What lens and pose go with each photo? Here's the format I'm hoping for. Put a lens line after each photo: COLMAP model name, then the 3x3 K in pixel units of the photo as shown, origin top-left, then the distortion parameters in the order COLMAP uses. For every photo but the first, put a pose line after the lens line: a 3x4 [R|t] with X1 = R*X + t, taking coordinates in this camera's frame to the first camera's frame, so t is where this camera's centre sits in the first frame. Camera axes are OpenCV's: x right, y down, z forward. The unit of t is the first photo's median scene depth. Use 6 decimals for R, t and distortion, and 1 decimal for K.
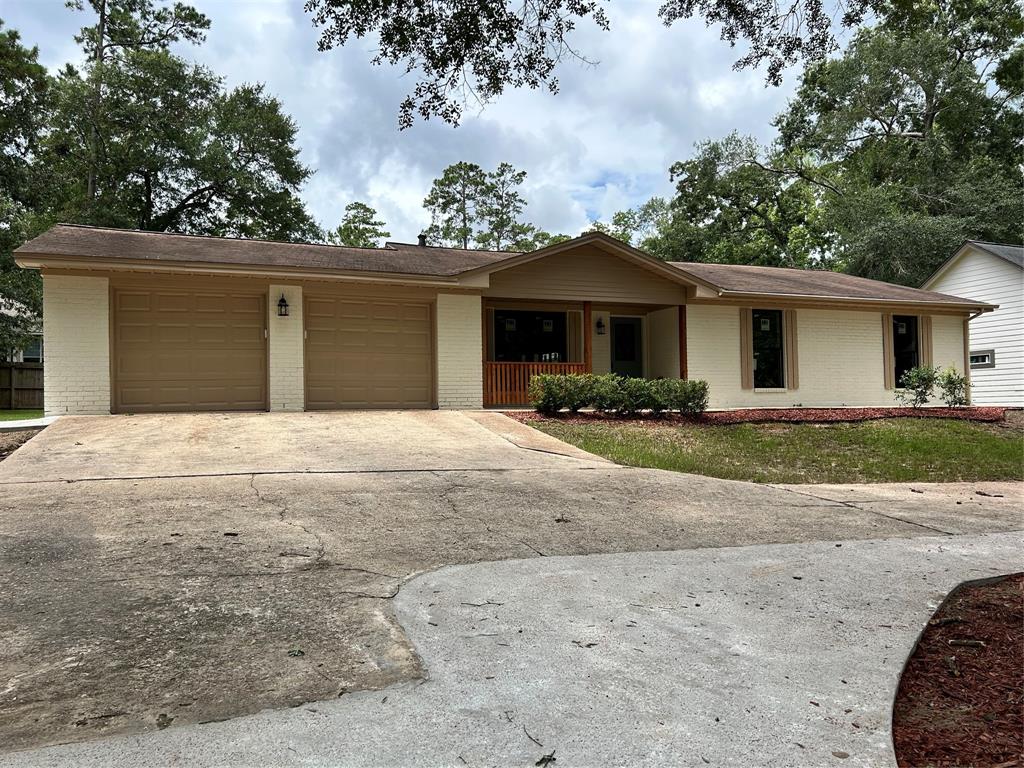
lens RADIAL K [[771.2, 0, 512.0], [0, 771.2, 384.0], [0, 0, 1]] dist [0.090871, -0.144154]
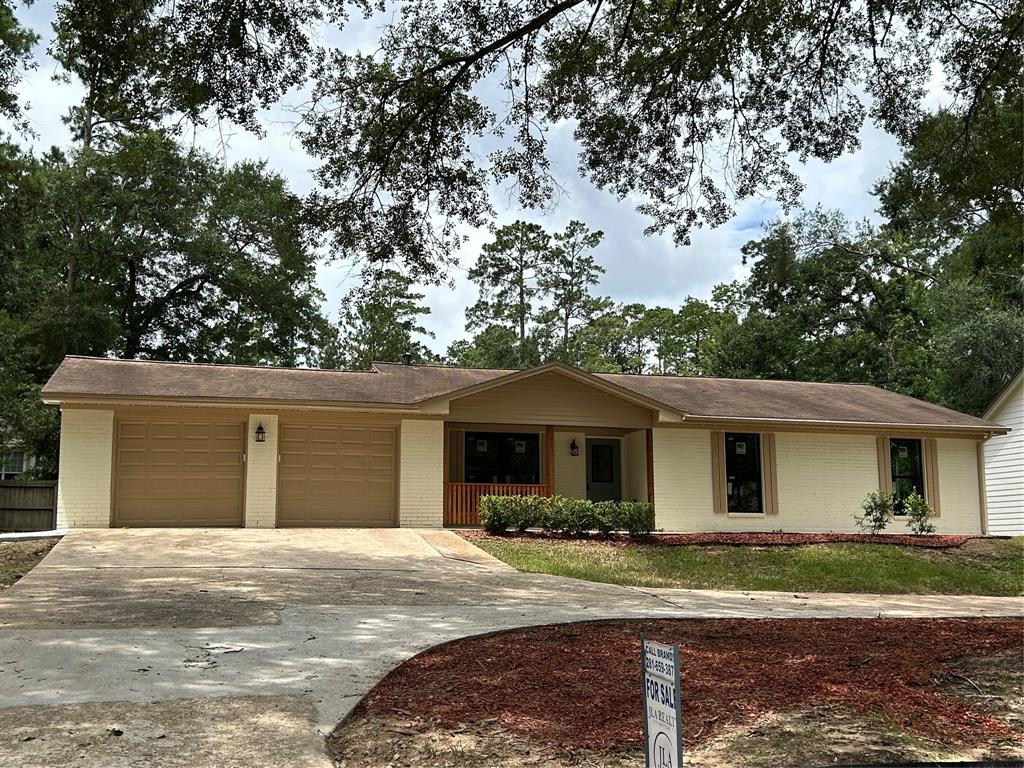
lens RADIAL K [[1114.1, 0, 512.0], [0, 1114.1, 384.0], [0, 0, 1]] dist [0.260610, -0.881588]
pose [[0.995545, -0.000010, -0.094289, 0.079659], [-0.010559, 0.993698, -0.111592, 0.002578], [0.093696, 0.112091, 0.989271, -0.210950]]
